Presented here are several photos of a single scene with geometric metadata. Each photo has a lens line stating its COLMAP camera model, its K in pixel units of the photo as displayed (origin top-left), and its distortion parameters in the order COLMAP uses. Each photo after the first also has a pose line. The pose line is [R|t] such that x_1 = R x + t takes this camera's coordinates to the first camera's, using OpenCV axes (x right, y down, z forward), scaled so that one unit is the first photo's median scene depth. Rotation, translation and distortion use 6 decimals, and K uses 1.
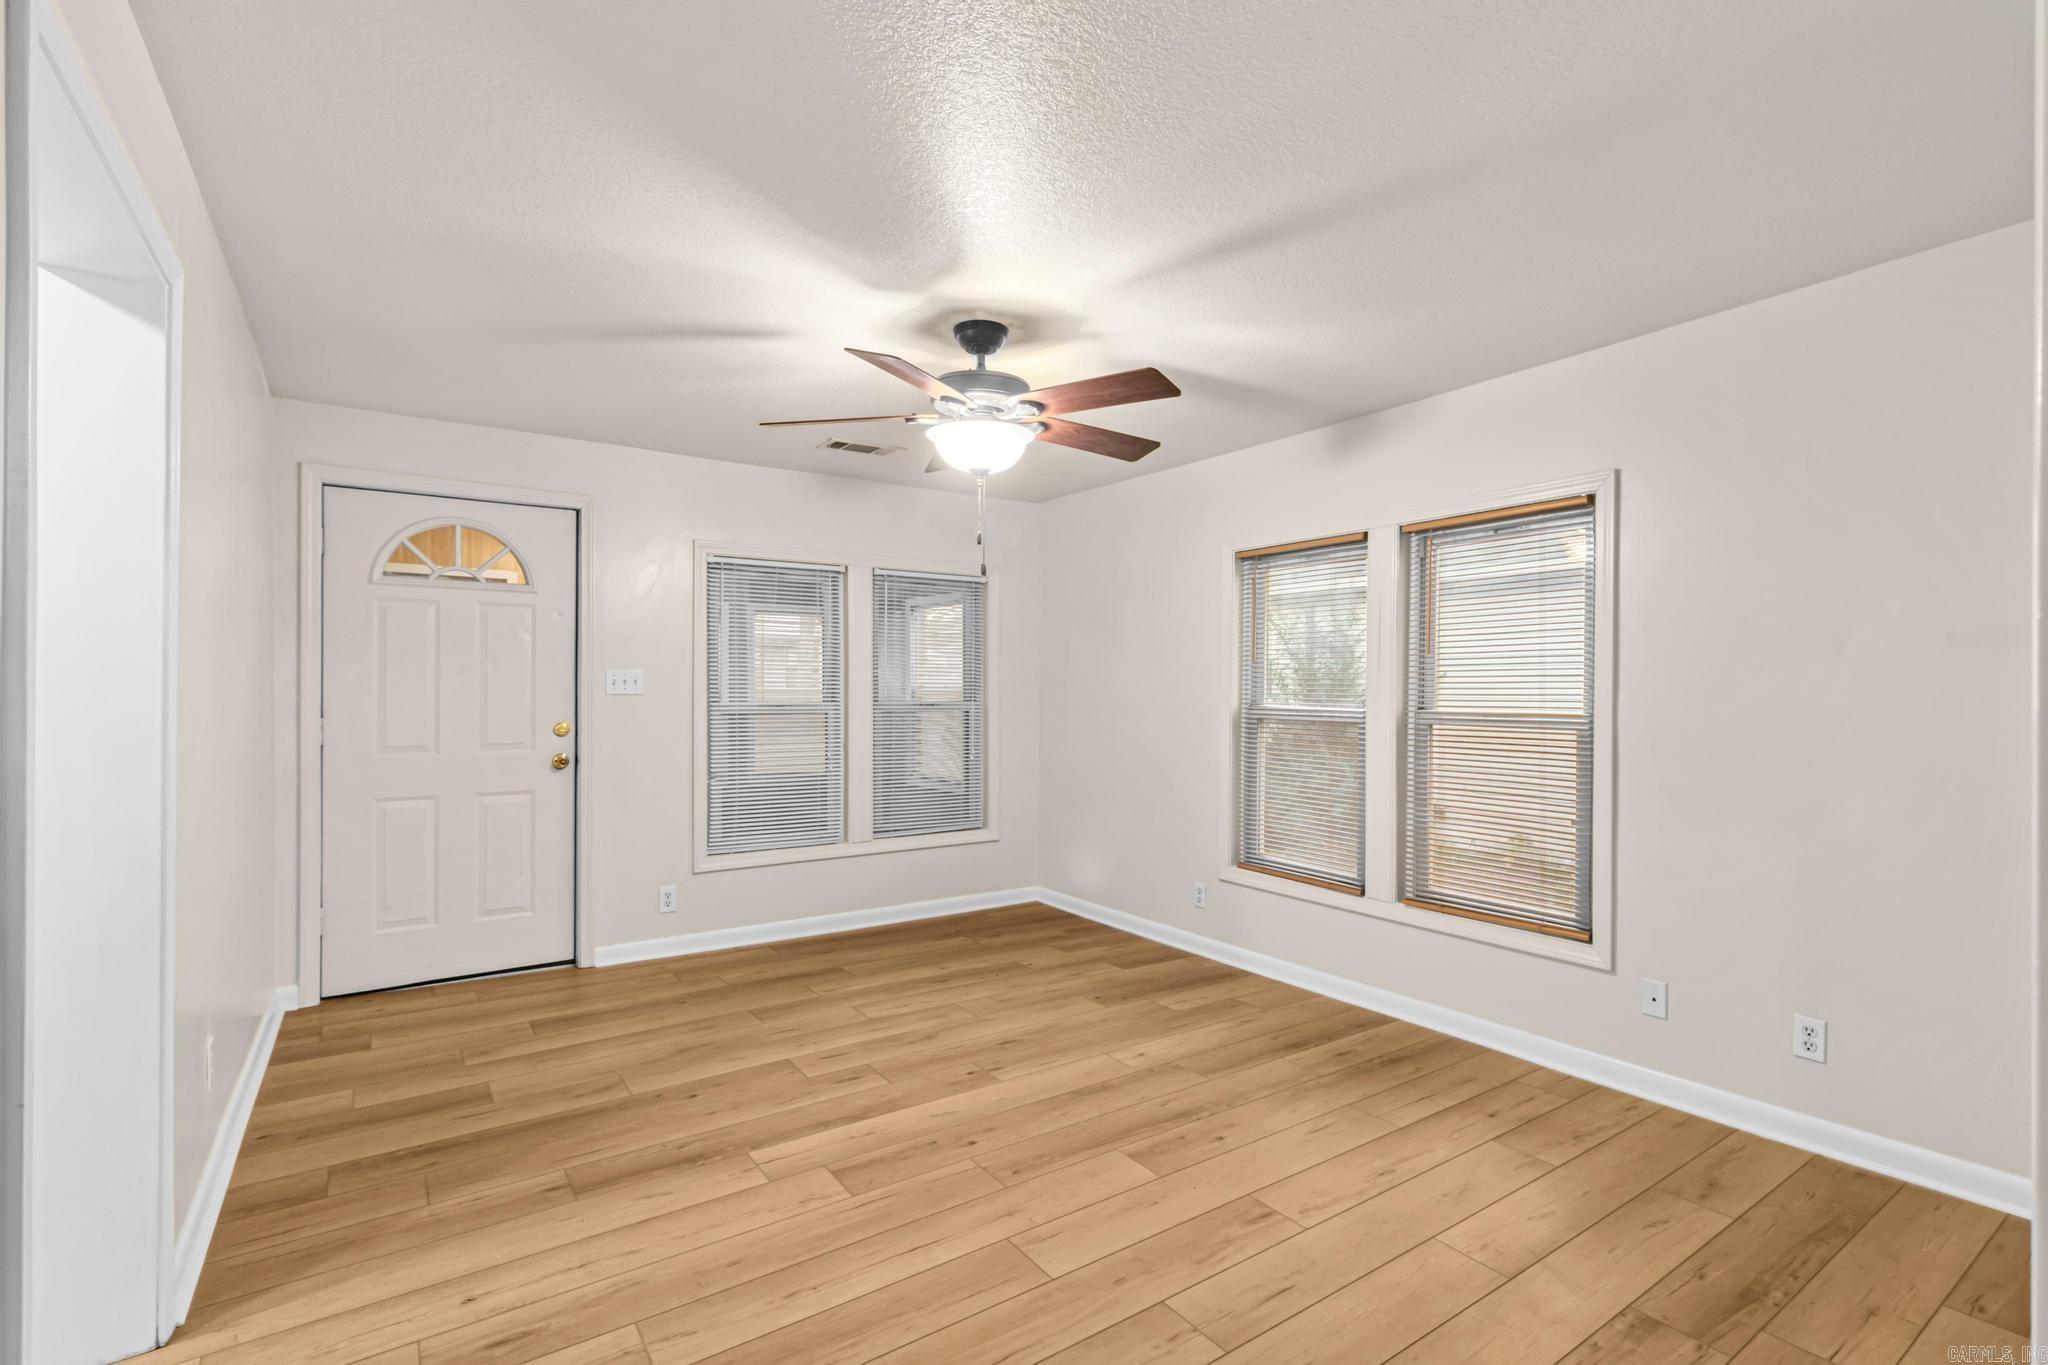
lens RADIAL K [[965.0, 0, 1038.8], [0, 965.0, 683.4], [0, 0, 1]] dist [0.006597, -0.000713]
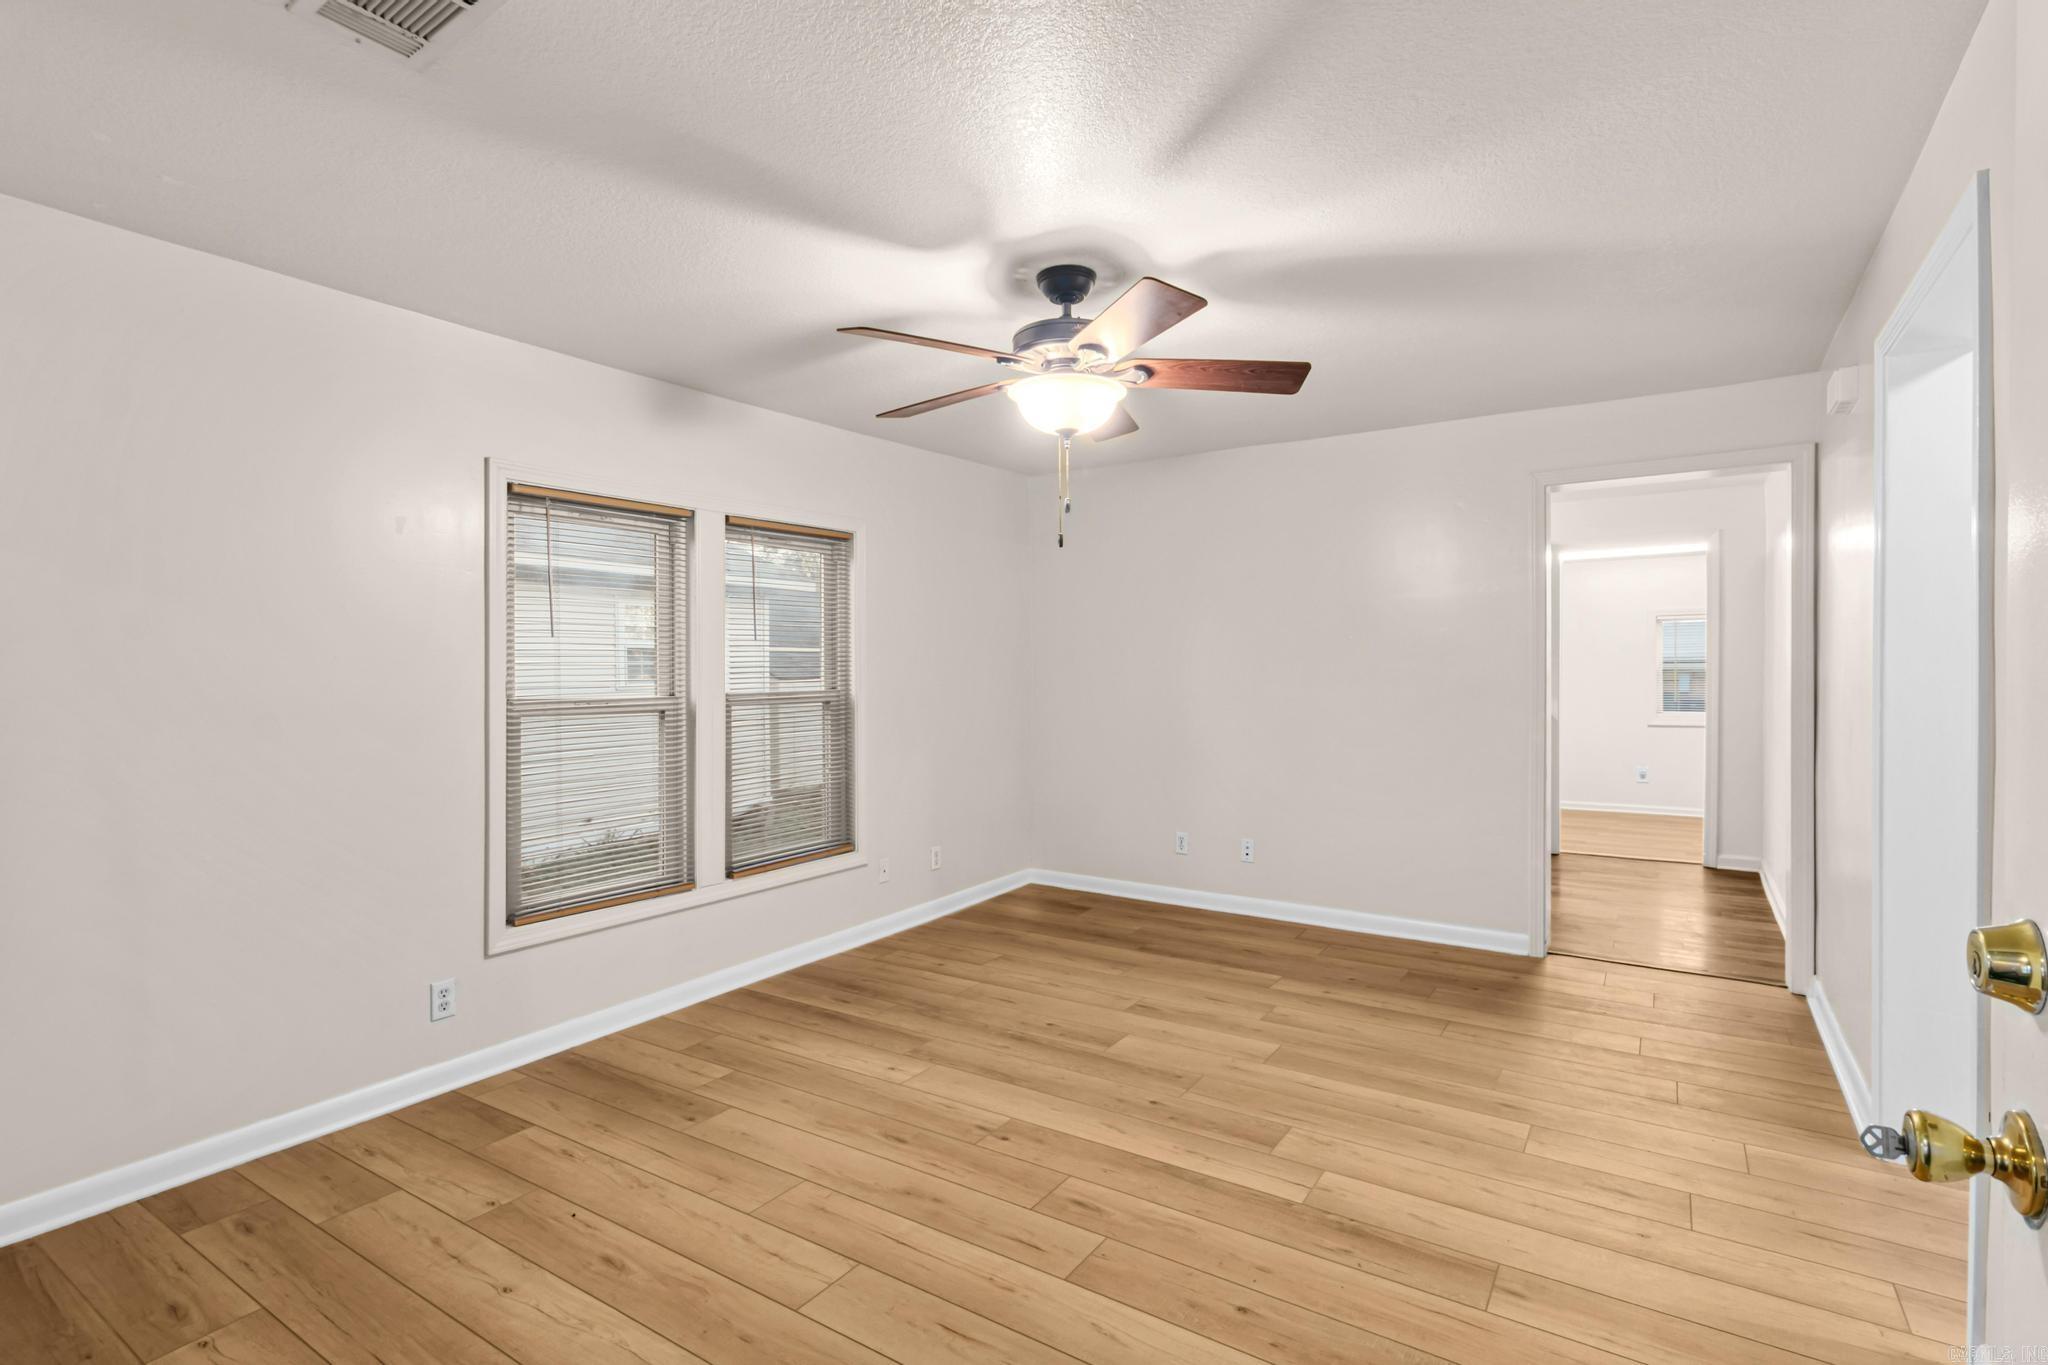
lens RADIAL K [[965.0, 0, 1039.6], [0, 965.0, 675.9], [0, 0, 1]] dist [0.006597, -0.000713]
pose [[-0.378954, -0.004137, 0.925406, -0.800226], [0.004953, 0.999967, 0.006498, 0.004675], [-0.925402, 0.007046, -0.378921, 1.219215]]
